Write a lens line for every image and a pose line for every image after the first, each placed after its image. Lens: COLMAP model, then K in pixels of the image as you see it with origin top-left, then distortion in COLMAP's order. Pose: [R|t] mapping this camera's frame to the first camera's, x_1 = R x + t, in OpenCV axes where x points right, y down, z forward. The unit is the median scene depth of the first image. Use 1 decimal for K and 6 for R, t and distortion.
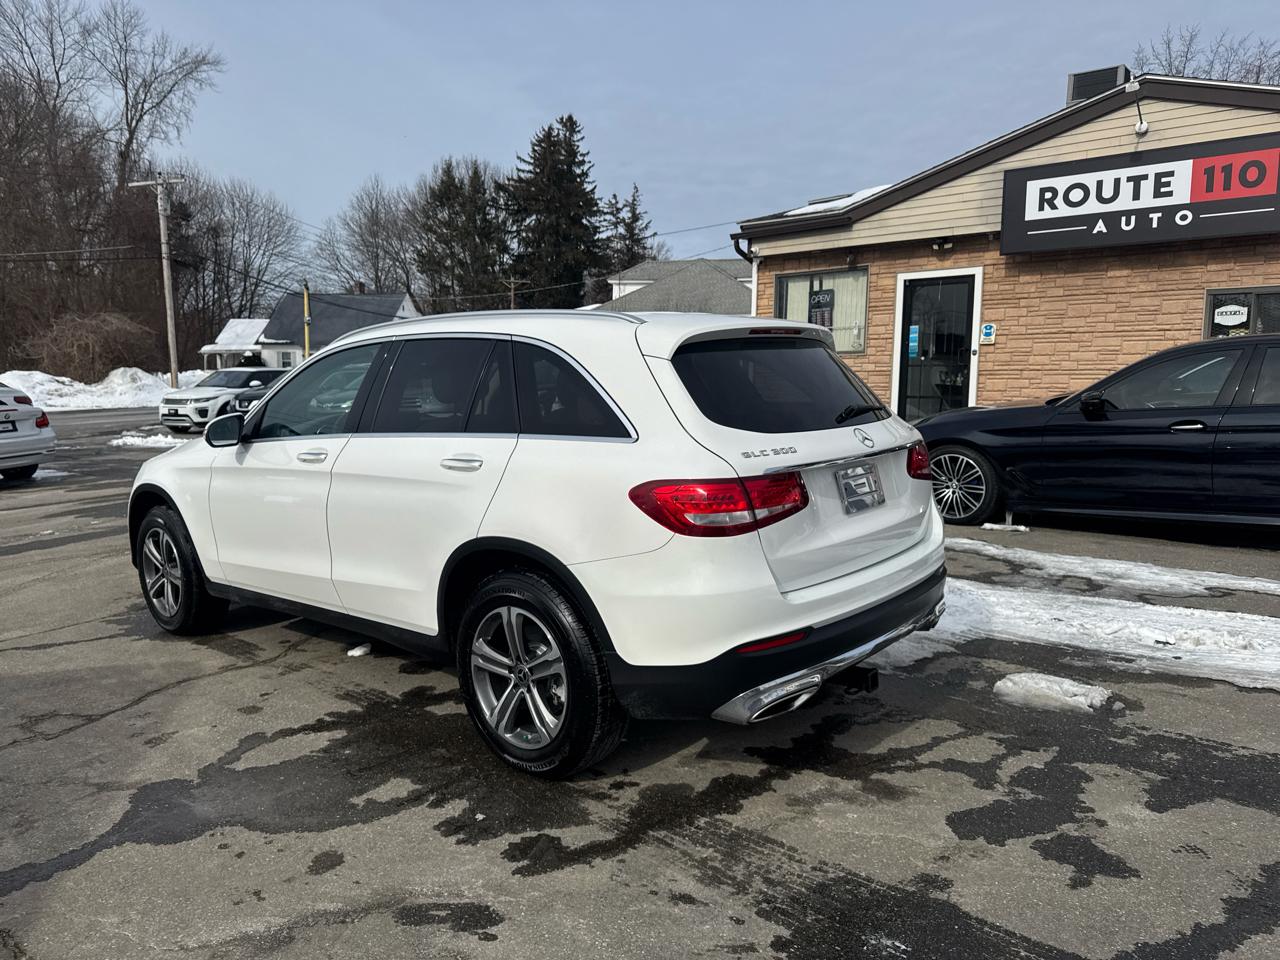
lens RADIAL K [[902.8, 0, 632.0], [0, 902.8, 476.5], [0, 0, 1]] dist [0.027086, -0.033745]
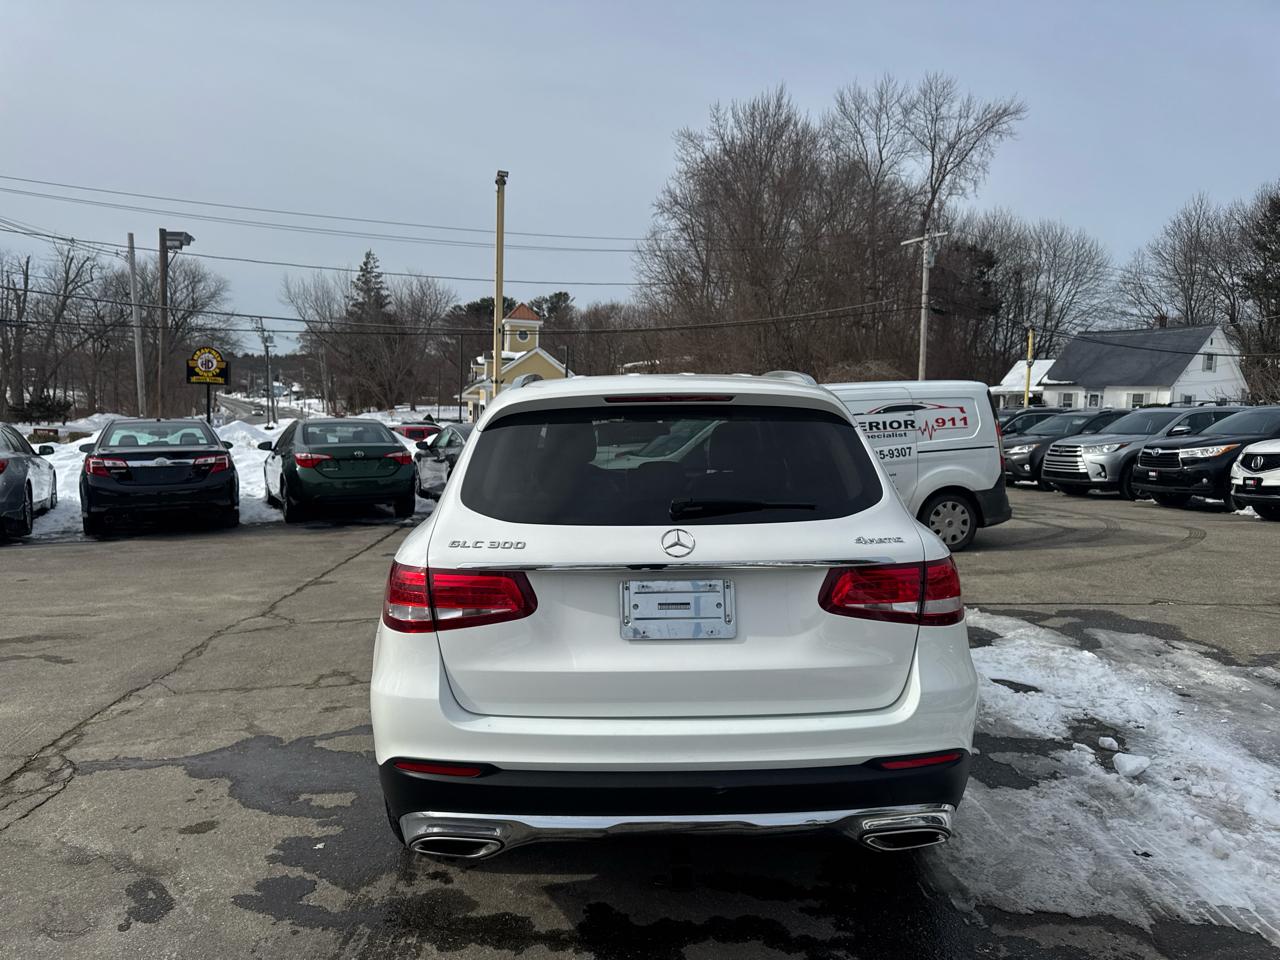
lens RADIAL K [[902.8, 0, 633.3], [0, 902.8, 481.9], [0, 0, 1]] dist [0.027086, -0.033745]
pose [[0.664640, 0.072473, -0.743641, 0.438526], [-0.100427, 0.994918, 0.007204, -0.053286], [0.740384, 0.069894, 0.668541, 0.265957]]
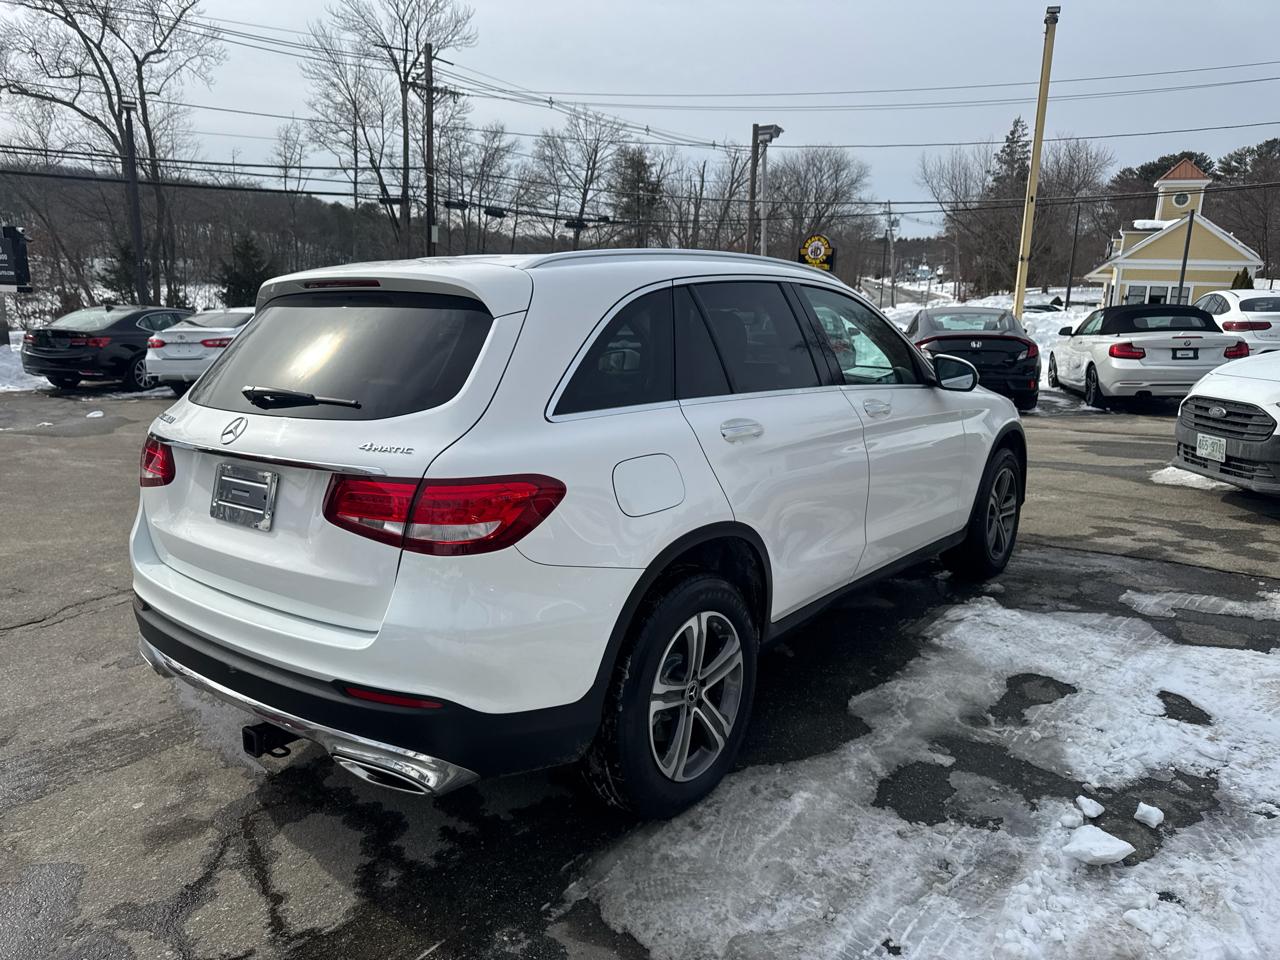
lens RADIAL K [[902.8, 0, 632.9], [0, 902.8, 478.8], [0, 0, 1]] dist [0.027086, -0.033745]
pose [[0.045019, 0.210723, -0.976509, 0.575830], [-0.117011, 0.971883, 0.204330, -0.111884], [0.992110, 0.105064, 0.068410, 0.720595]]
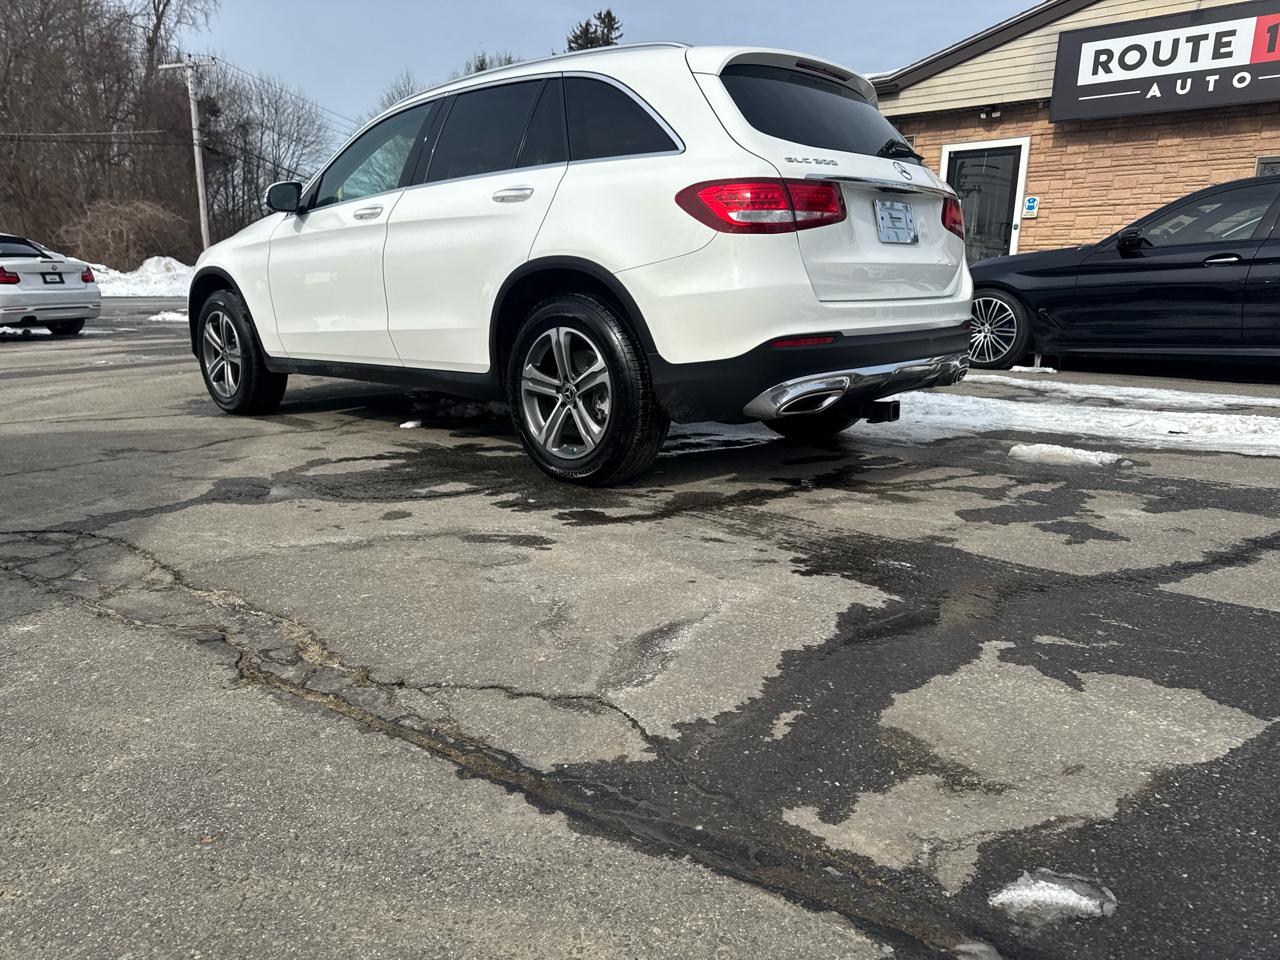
lens RADIAL K [[902.8, 0, 639.6], [0, 902.8, 489.1], [0, 0, 1]] dist [0.027086, -0.033745]
pose [[0.999334, 0.029781, -0.021068, -0.006075], [-0.027541, 0.994641, 0.099656, 0.126396], [0.023923, -0.099009, 0.994799, -0.046194]]
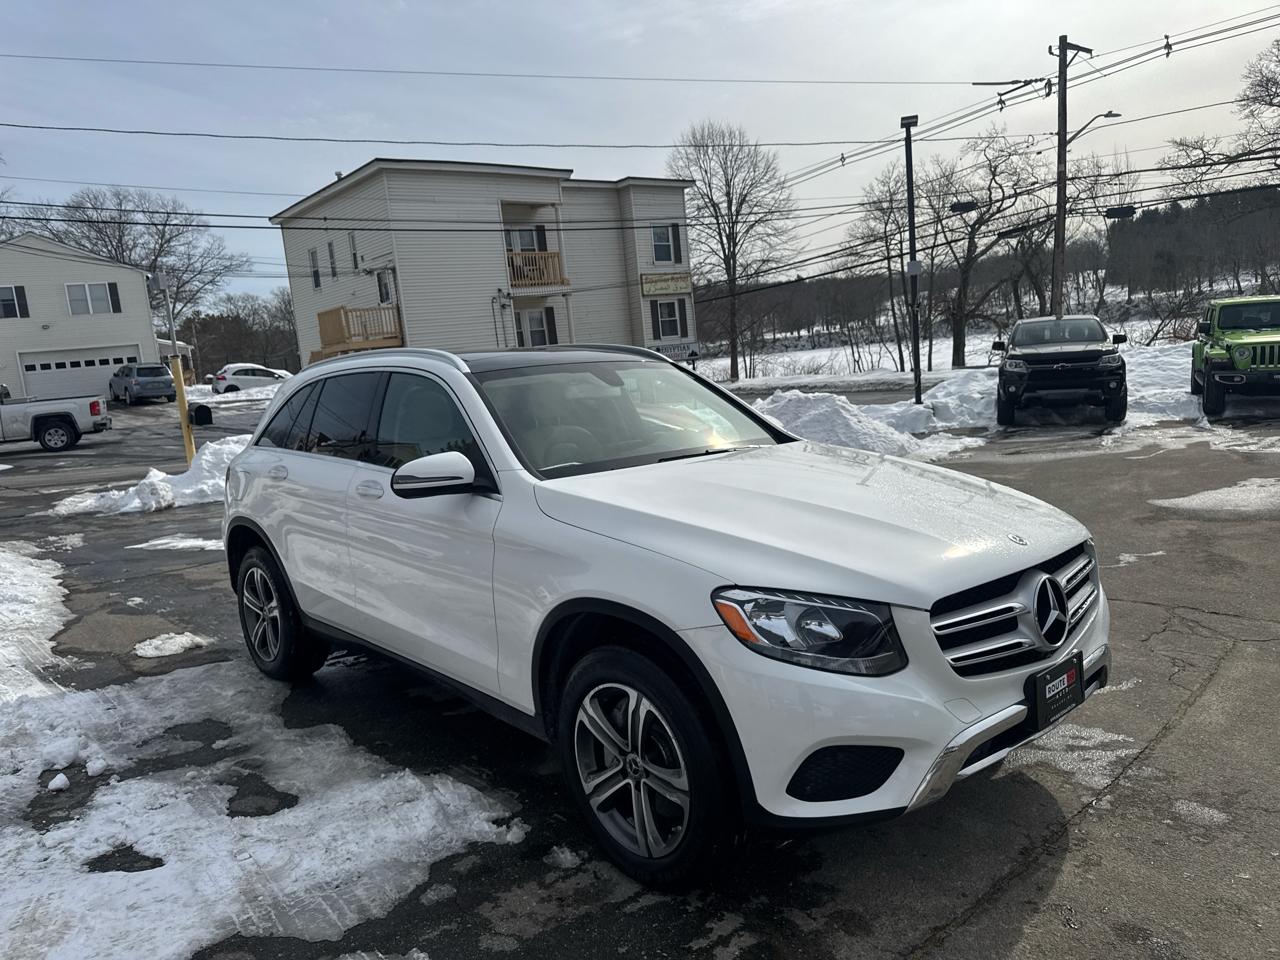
lens RADIAL K [[902.8, 0, 643.7], [0, 902.8, 486.4], [0, 0, 1]] dist [0.027086, -0.033745]
pose [[-0.990870, 0.062656, 0.119376, -0.313115], [0.090438, 0.965582, 0.243871, -0.192390], [-0.099988, 0.252440, -0.962433, 1.537099]]
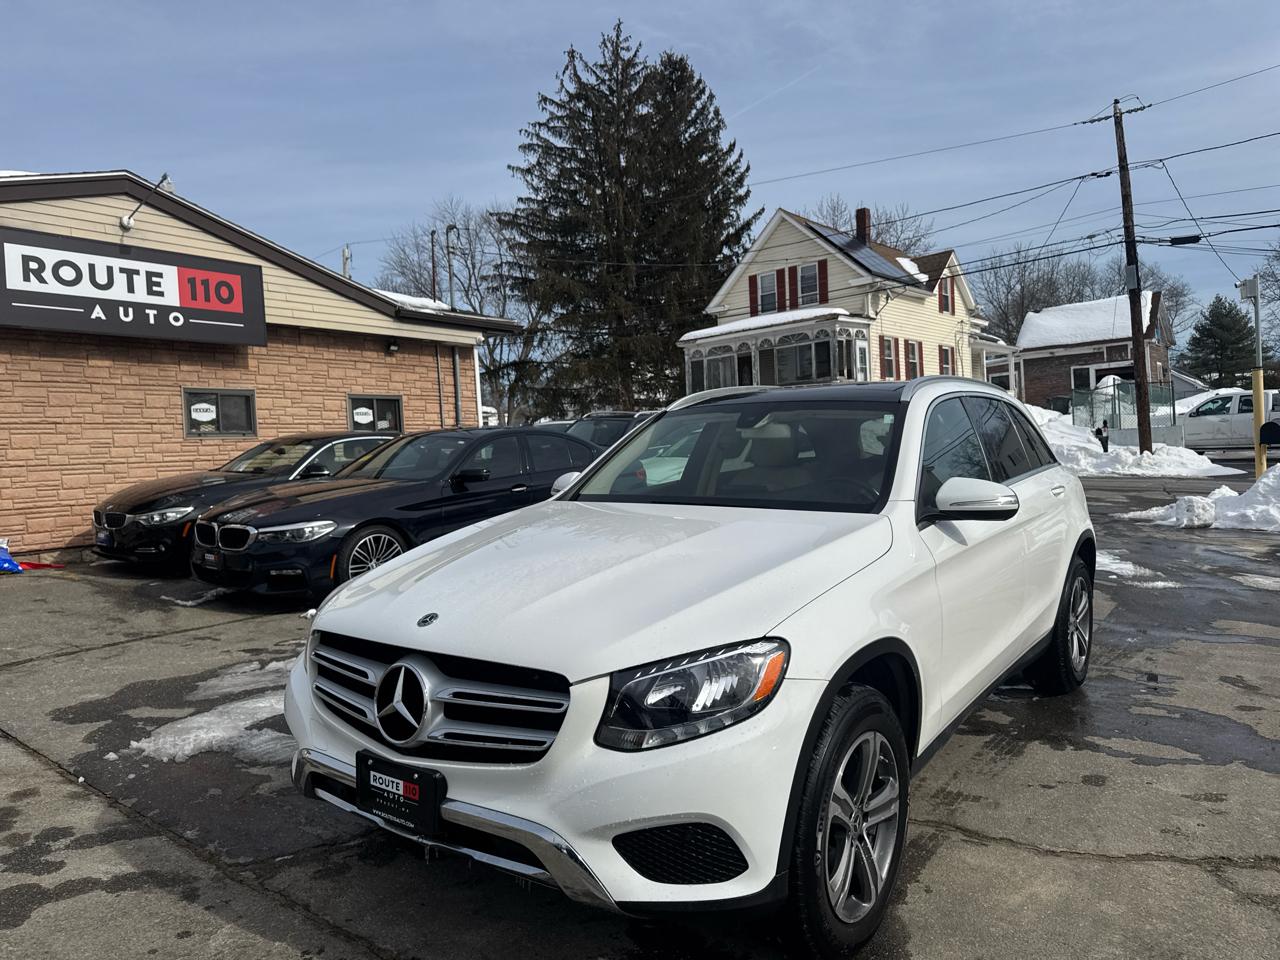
lens RADIAL K [[902.8, 0, 641.1], [0, 902.8, 488.2], [0, 0, 1]] dist [0.027086, -0.033745]
pose [[-0.076581, -0.036587, 0.996392, -0.877849], [0.150274, 0.987488, 0.047810, -0.102747], [-0.985674, 0.153393, -0.070125, 0.997214]]
